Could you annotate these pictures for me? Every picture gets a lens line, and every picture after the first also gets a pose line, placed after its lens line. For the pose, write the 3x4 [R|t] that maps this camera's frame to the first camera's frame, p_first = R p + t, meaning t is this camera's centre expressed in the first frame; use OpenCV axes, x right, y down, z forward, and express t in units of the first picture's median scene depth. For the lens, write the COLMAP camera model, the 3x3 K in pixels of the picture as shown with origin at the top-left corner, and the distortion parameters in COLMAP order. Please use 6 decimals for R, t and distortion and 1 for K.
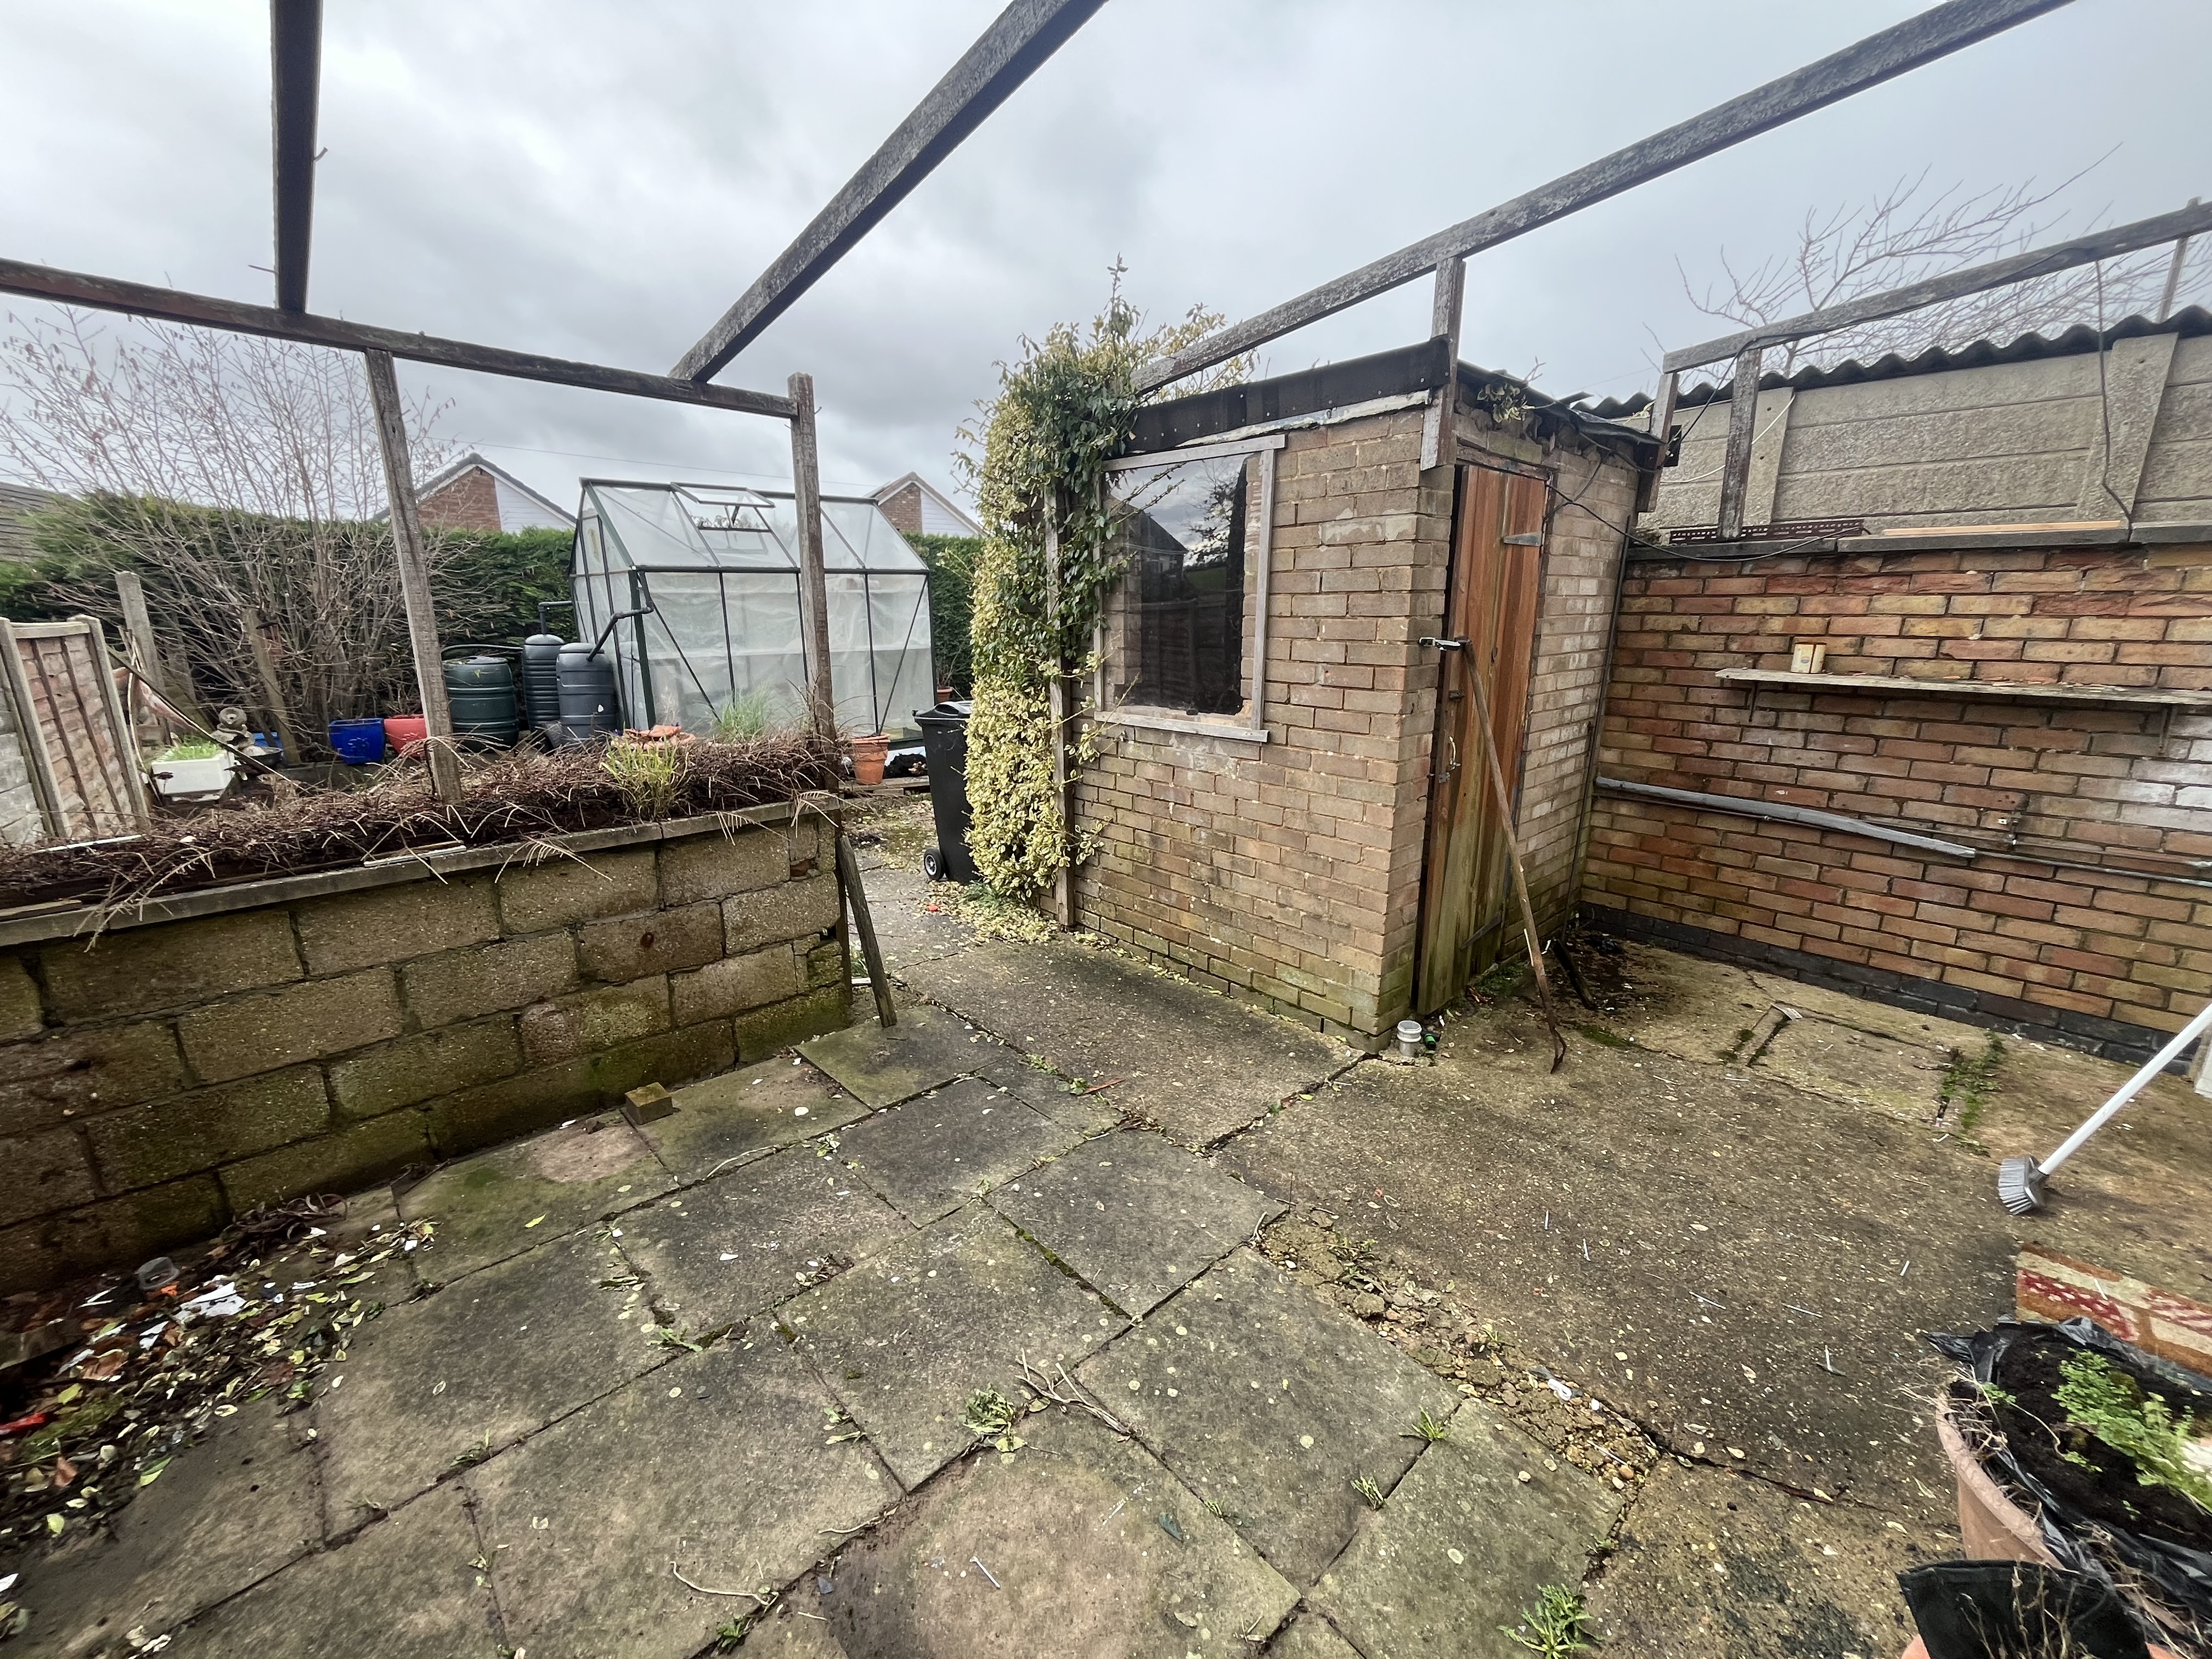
lens RADIAL K [[891.0, 0, 1103.1], [0, 891.0, 836.8], [0, 0, 1]] dist [0.000579, -0.000037]
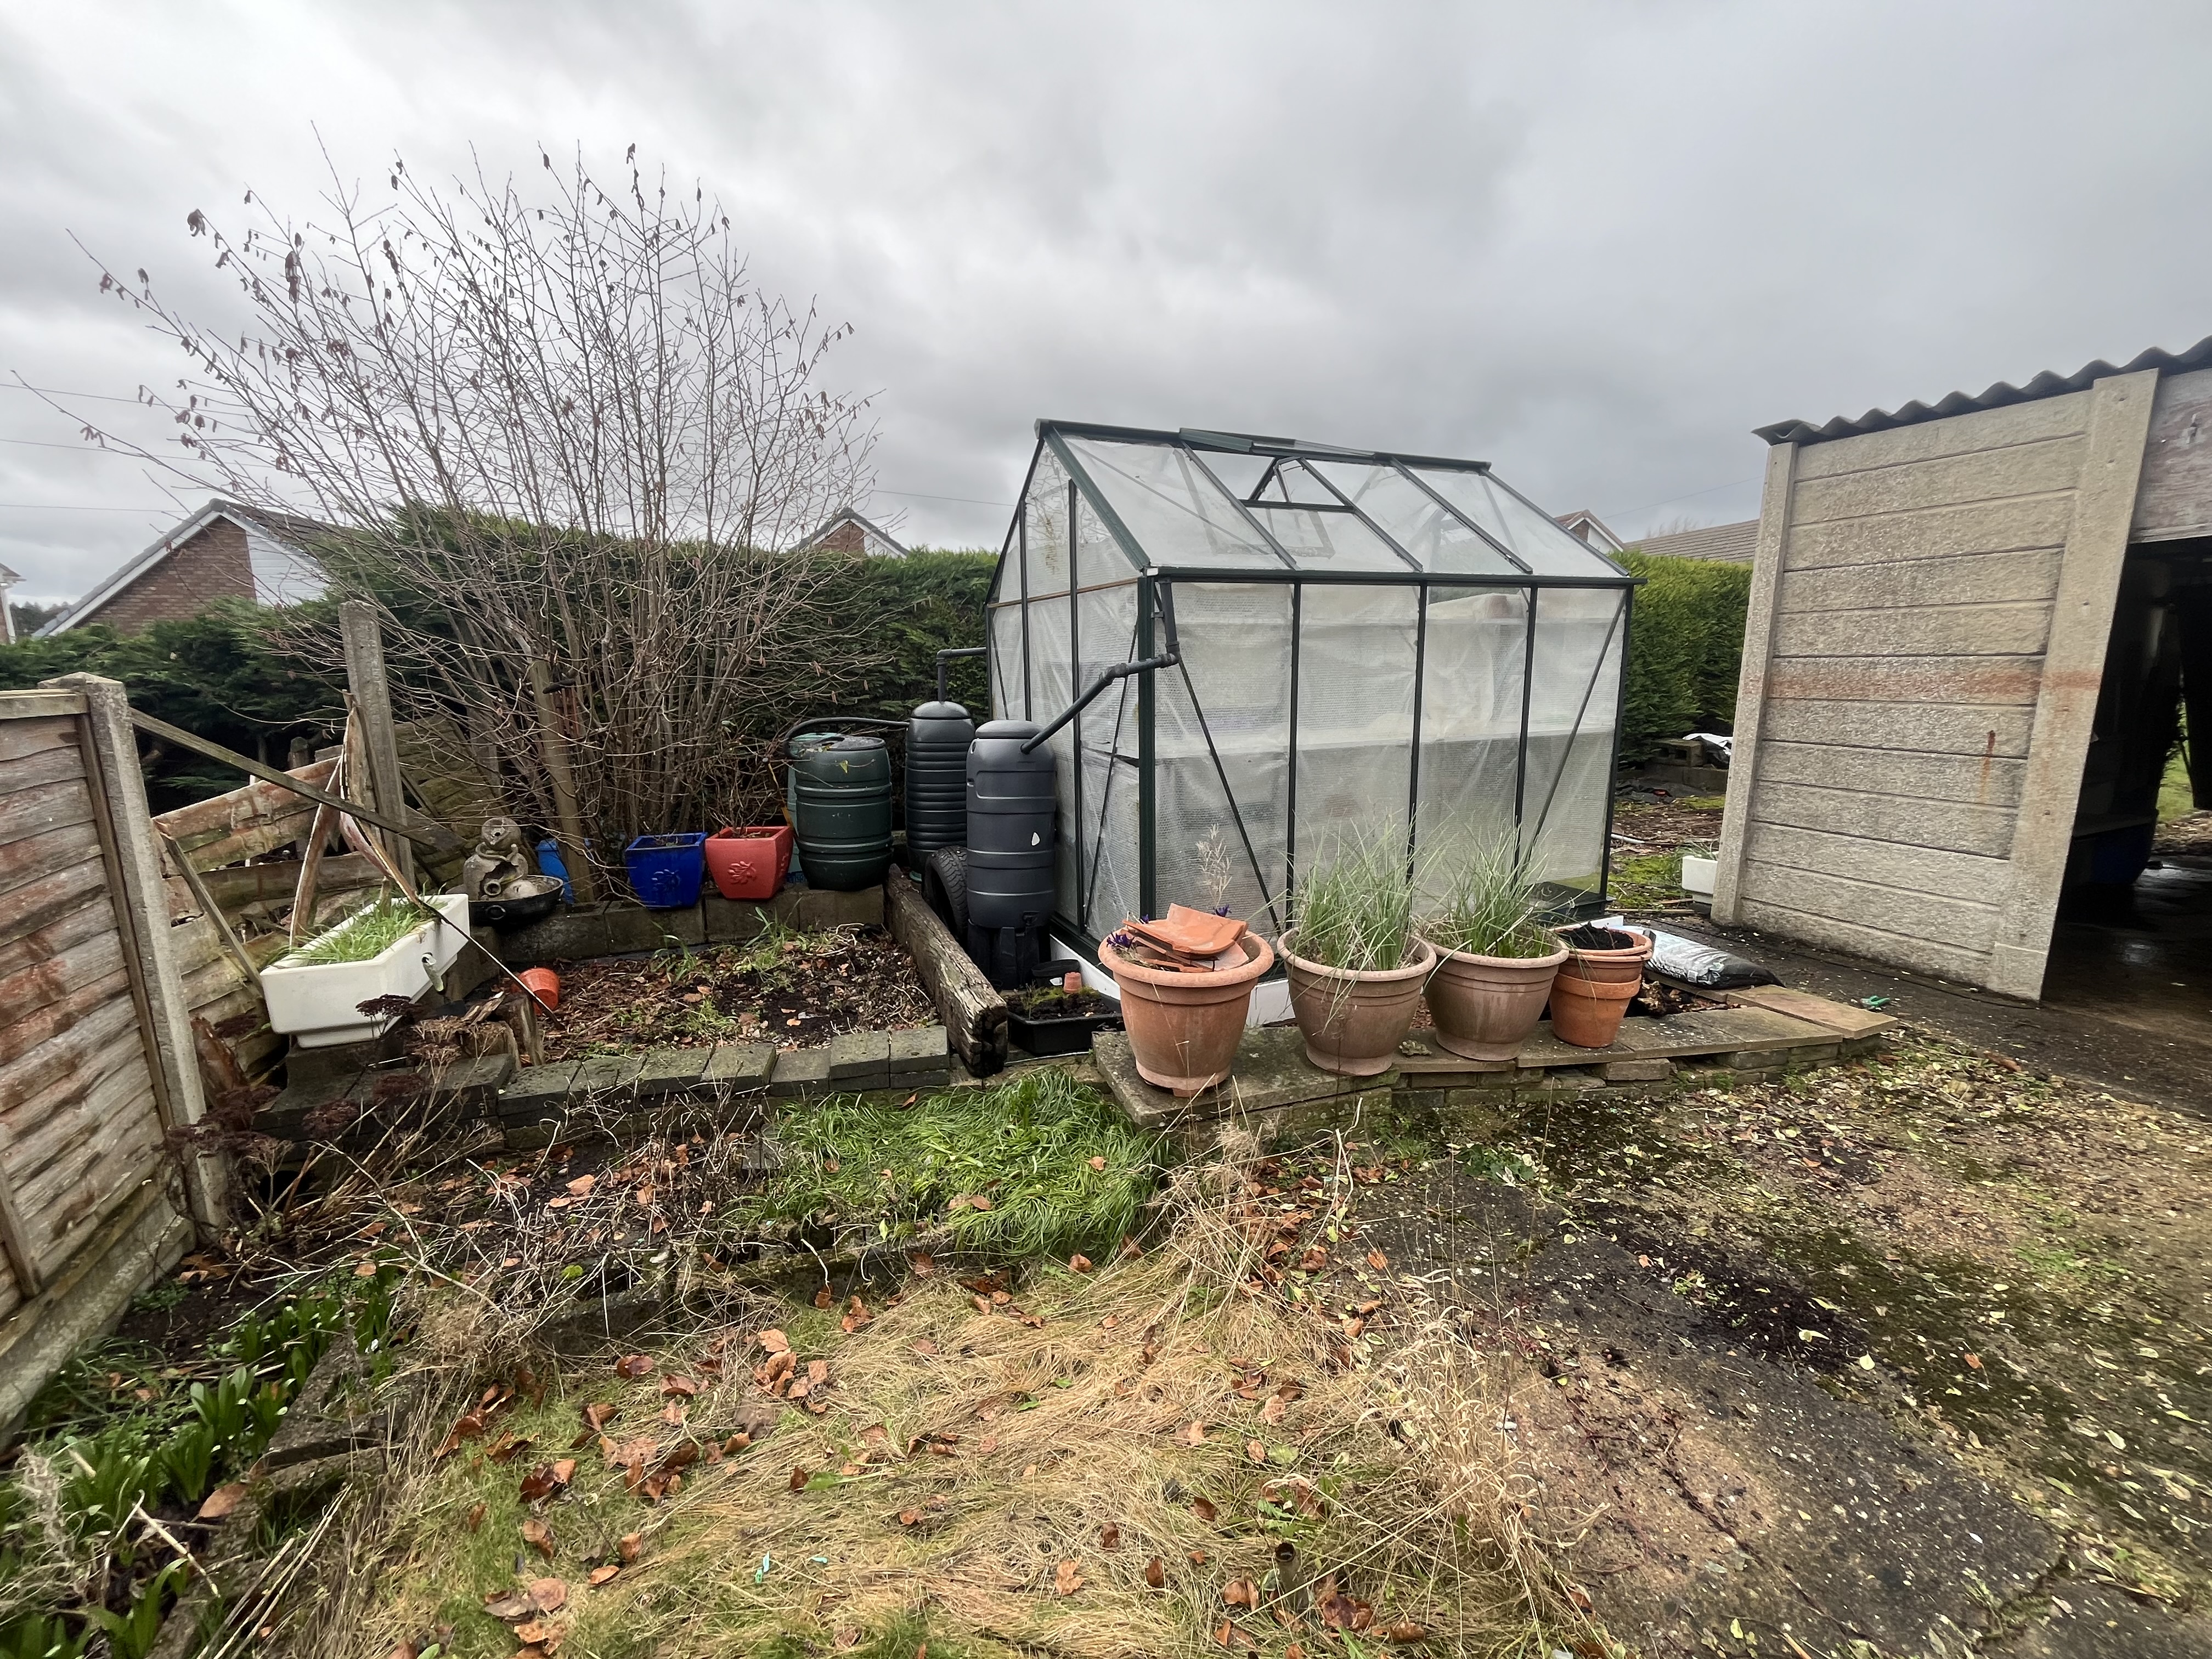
lens RADIAL K [[891.0, 0, 1103.1], [0, 891.0, 836.8], [0, 0, 1]] dist [0.000579, -0.000037]
pose [[0.961263, 0.048431, -0.271345, -0.350225], [-0.065501, 0.996379, -0.054204, -0.109147], [0.267738, 0.069877, 0.960955, 0.448642]]
